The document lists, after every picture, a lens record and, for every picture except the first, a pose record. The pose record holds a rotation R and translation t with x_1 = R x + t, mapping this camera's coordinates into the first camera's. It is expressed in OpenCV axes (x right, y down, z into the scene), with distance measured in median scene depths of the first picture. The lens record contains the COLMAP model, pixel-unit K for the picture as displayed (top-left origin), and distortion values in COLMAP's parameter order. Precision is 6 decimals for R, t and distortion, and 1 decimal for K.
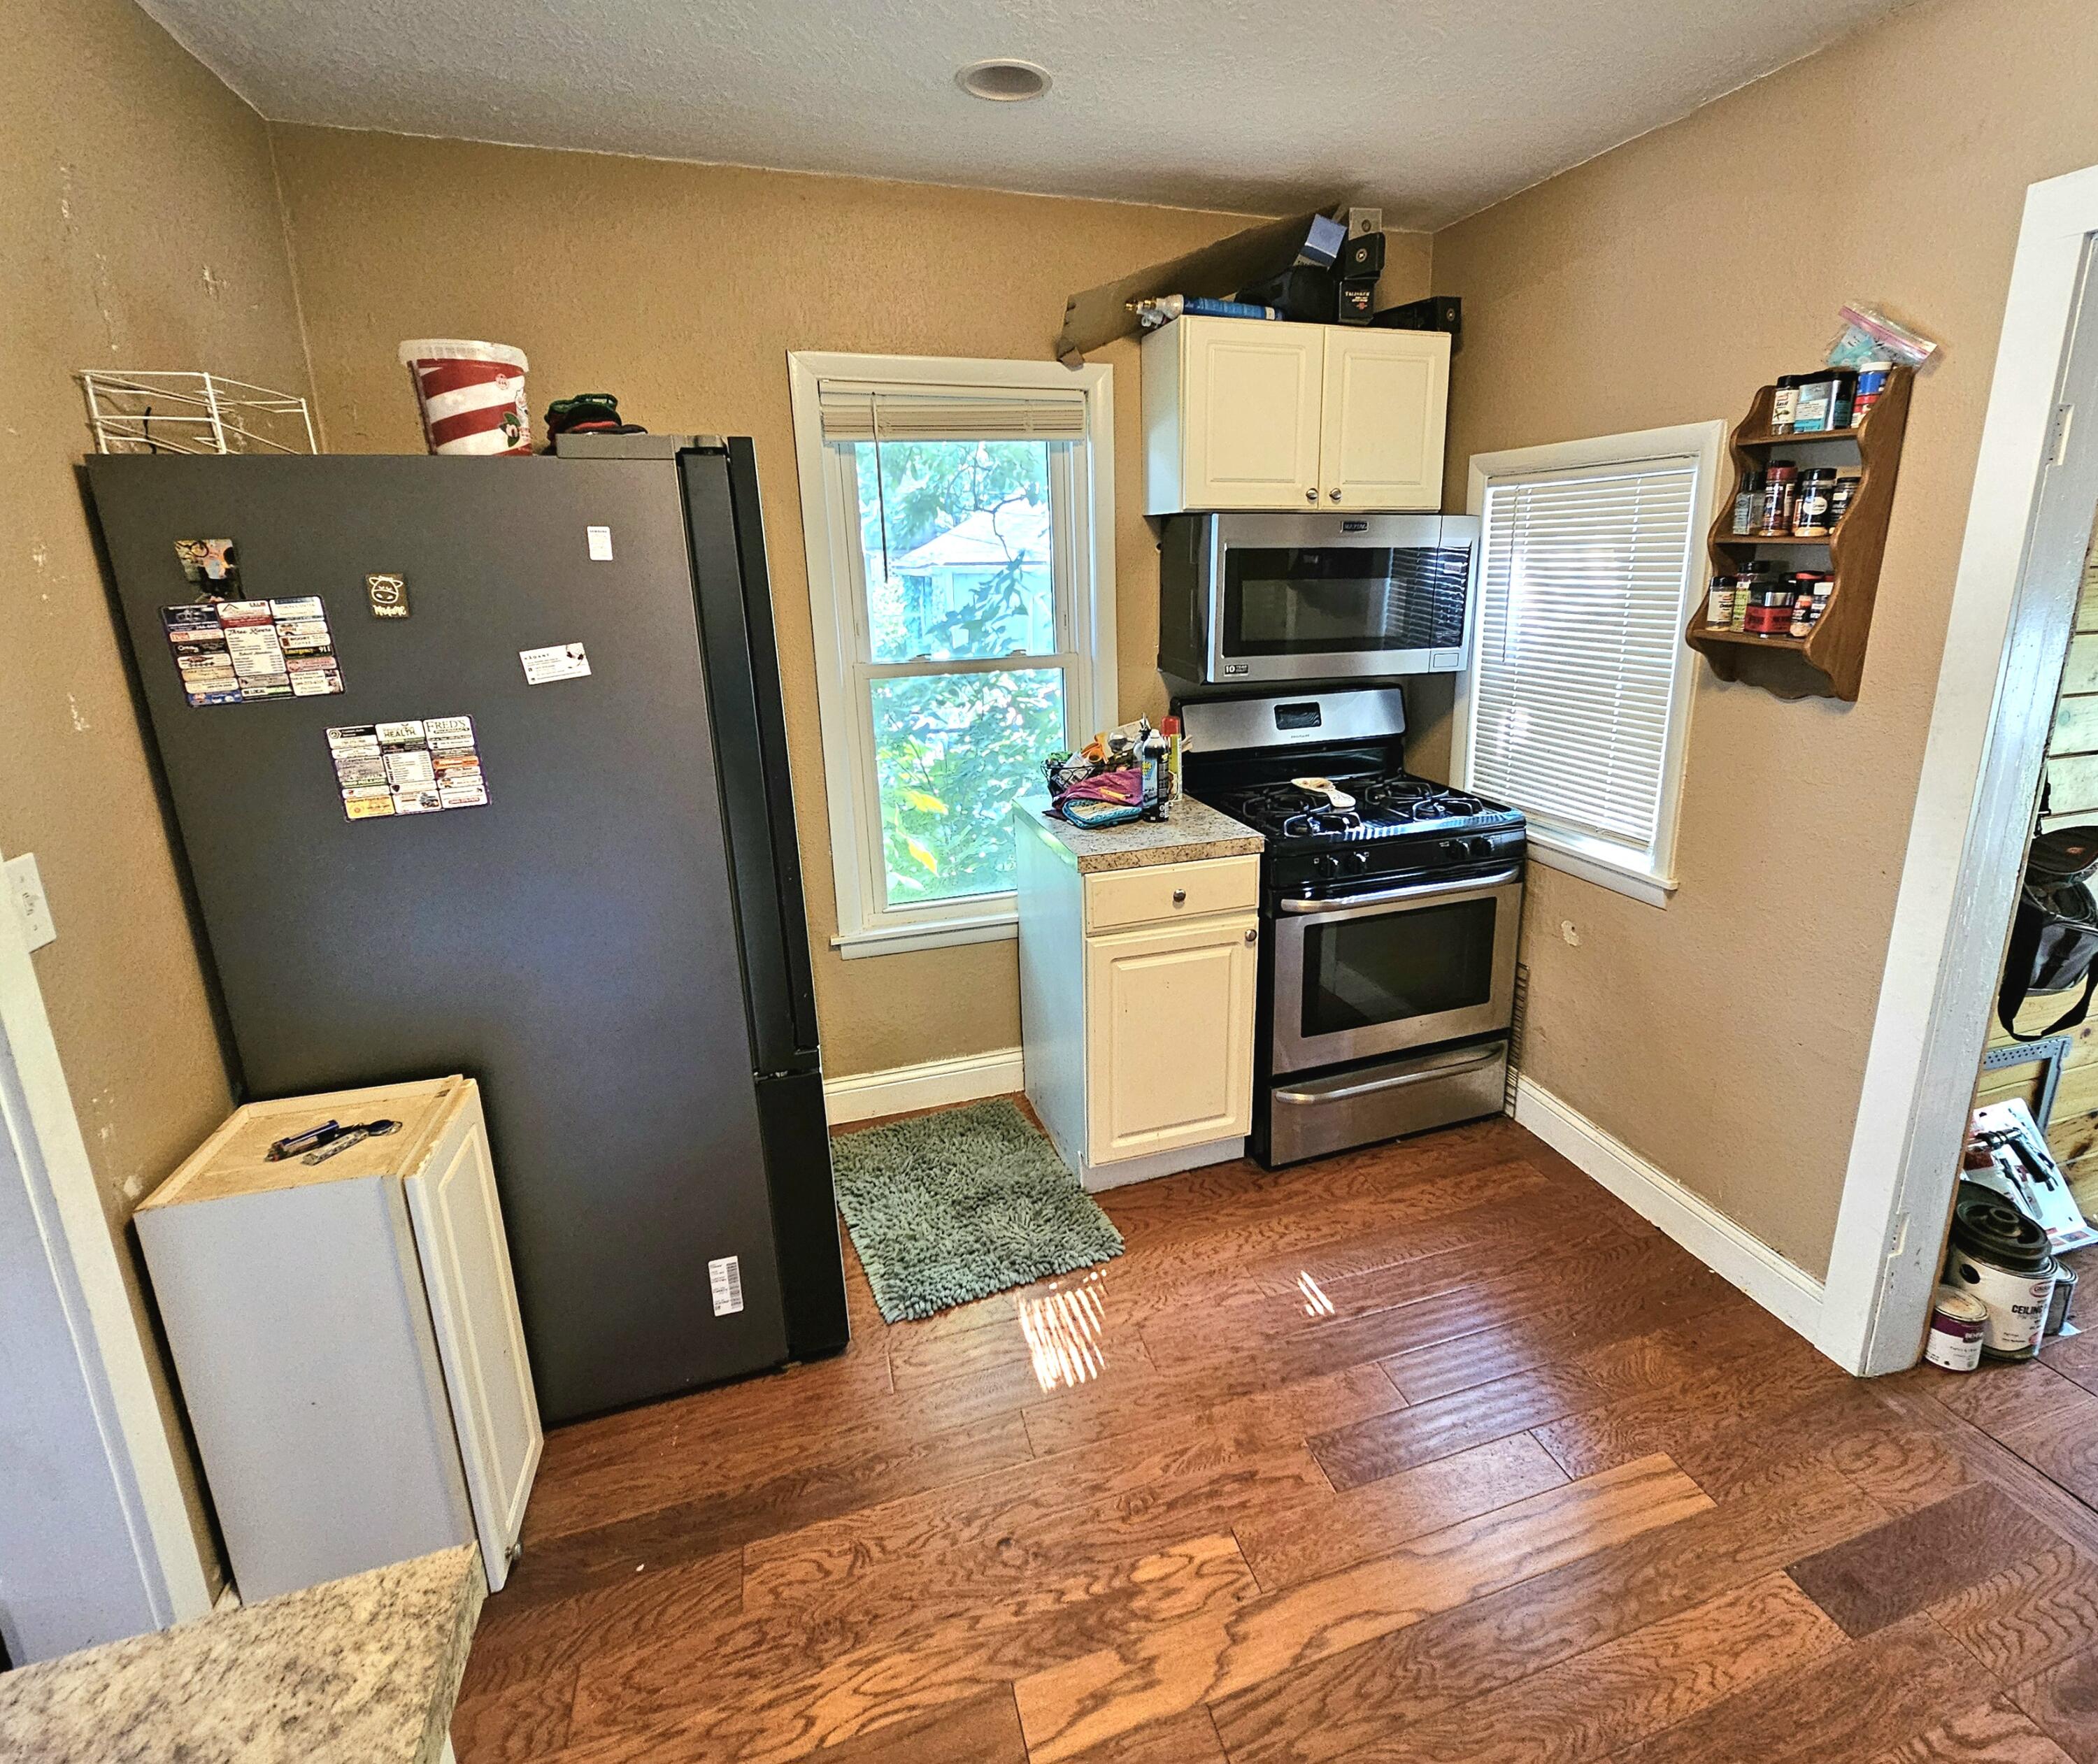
lens RADIAL K [[1037.9, 0, 1150.8], [0, 1037.9, 822.8], [0, 0, 1]] dist [-0.001496, -0.000030]
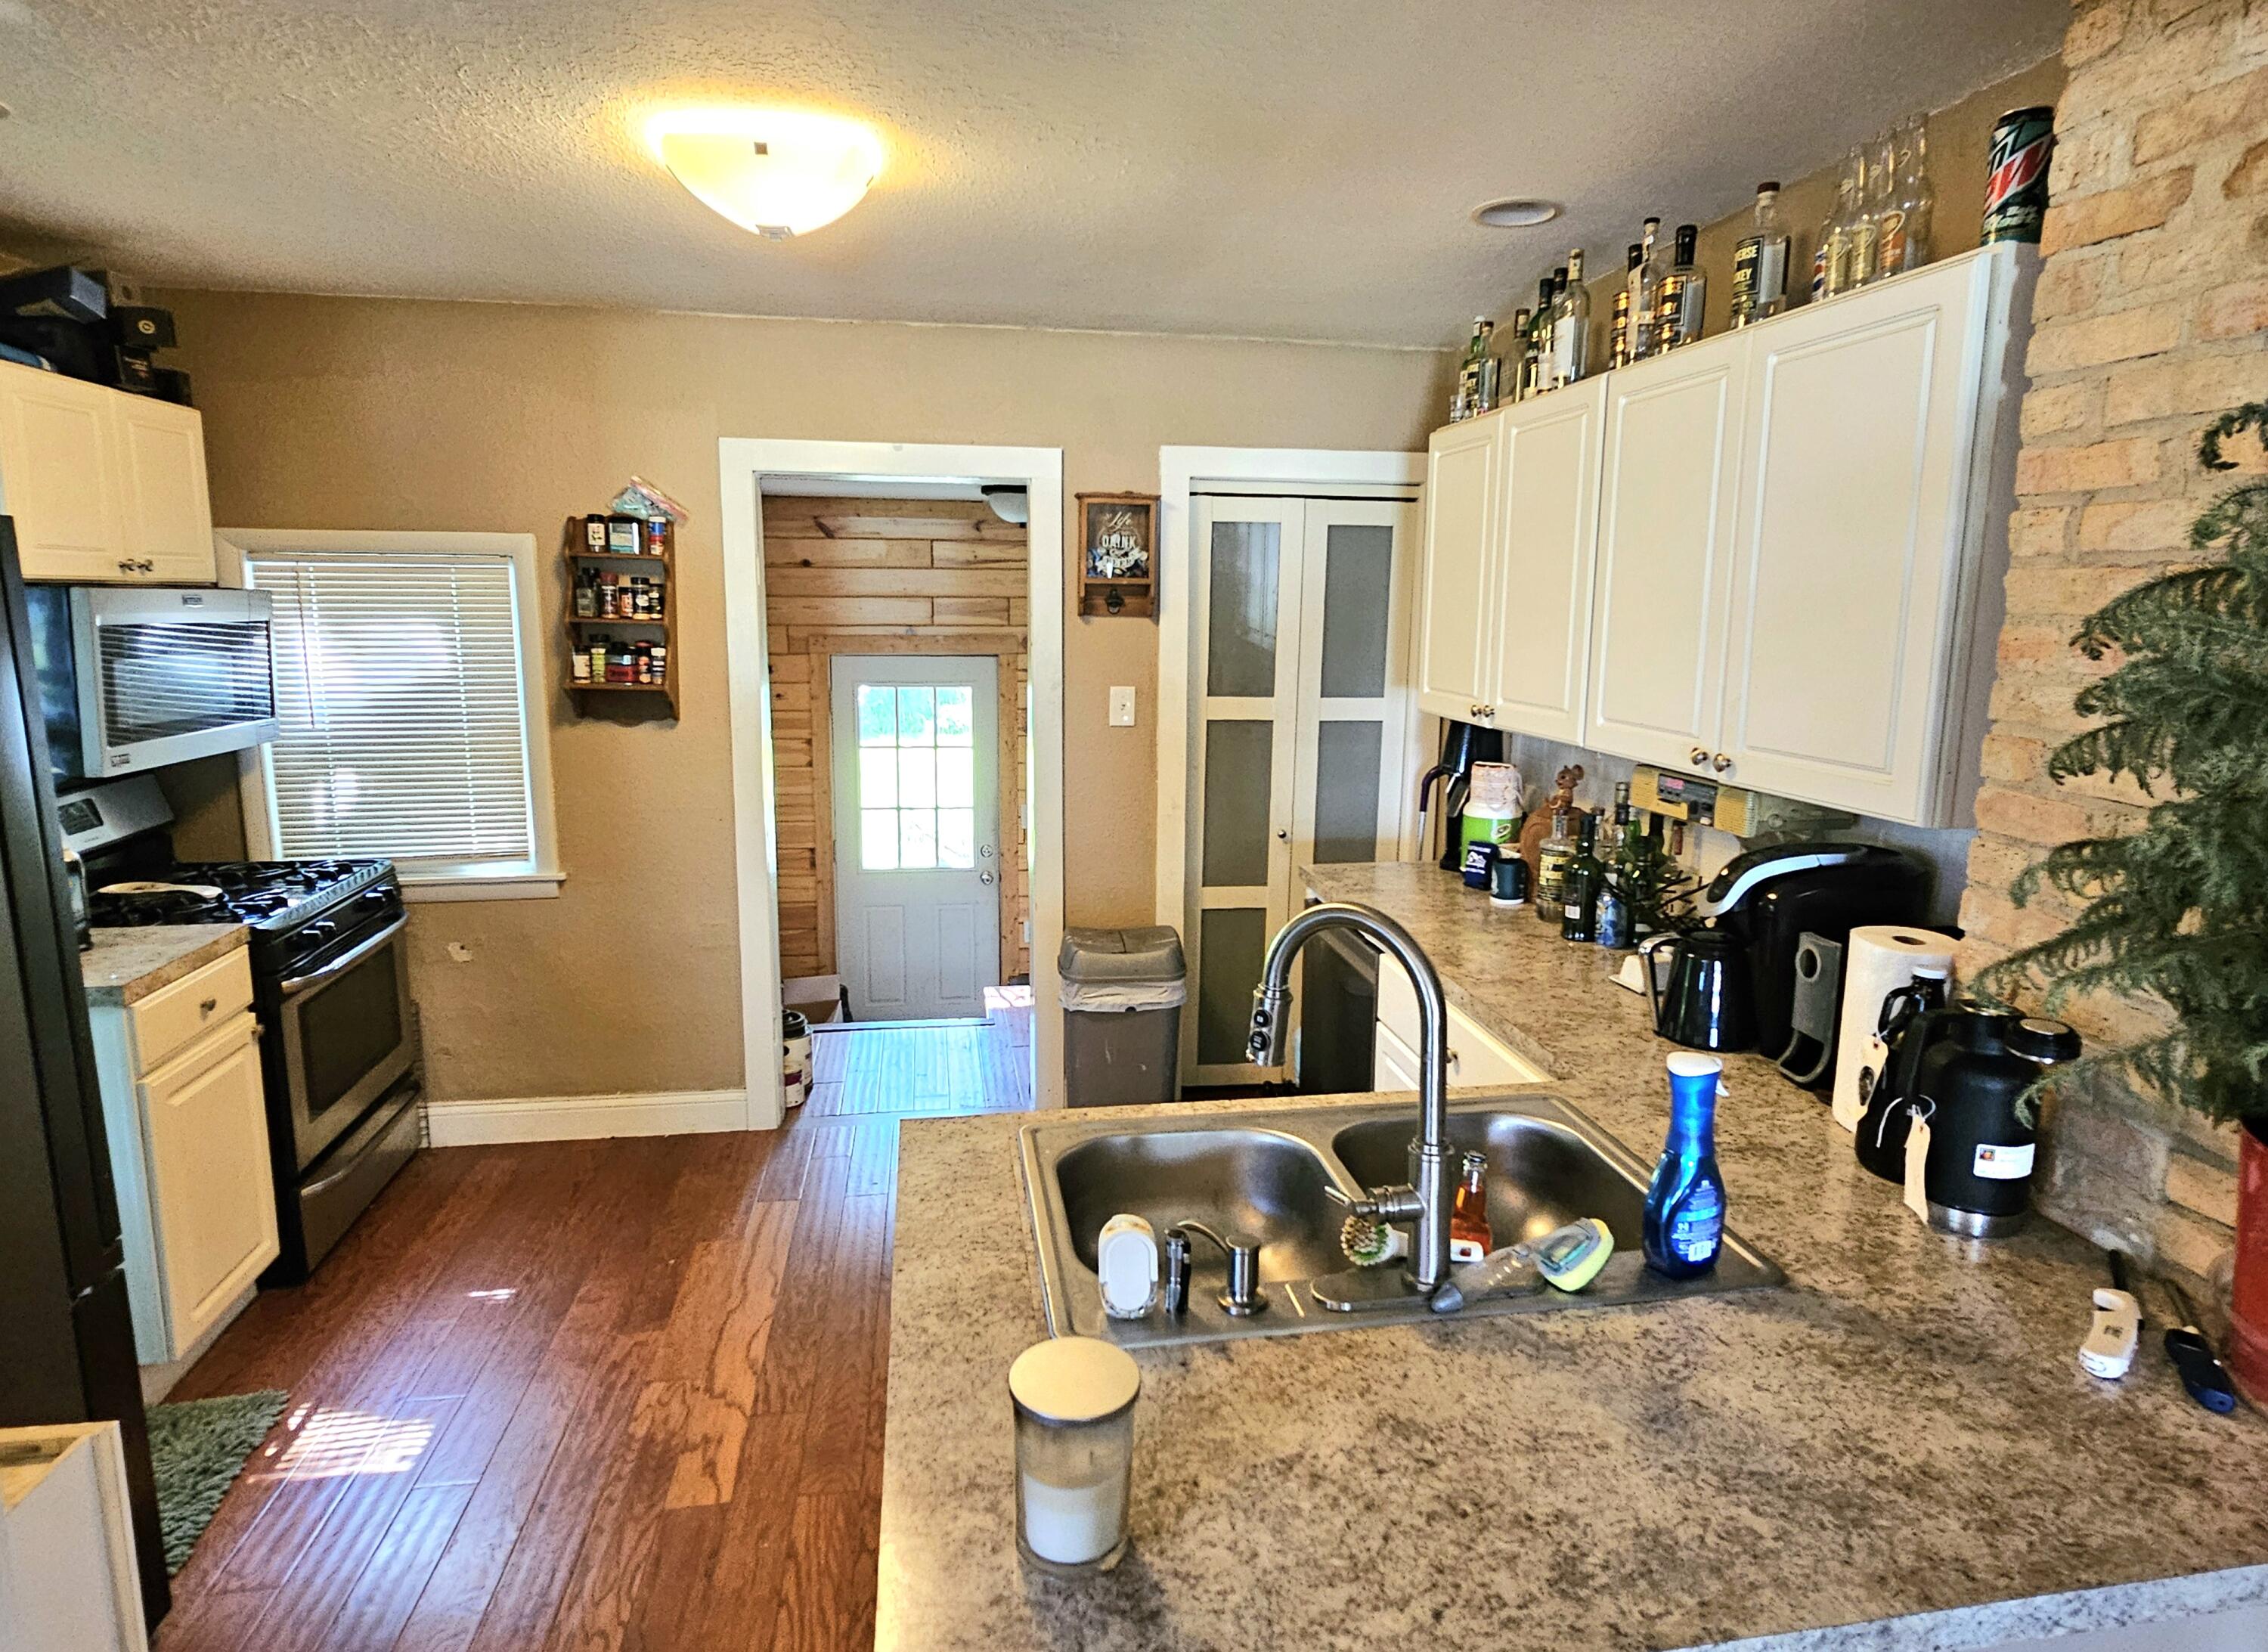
lens RADIAL K [[1242.1, 0, 1134.0], [0, 1242.1, 826.0], [0, 0, 1]] dist [0.000454, -0.000733]
pose [[0.175139, -0.162938, 0.970967, -0.872870], [0.235650, 0.964482, 0.119344, -0.018597], [-0.955927, 0.207907, 0.207314, -0.028895]]
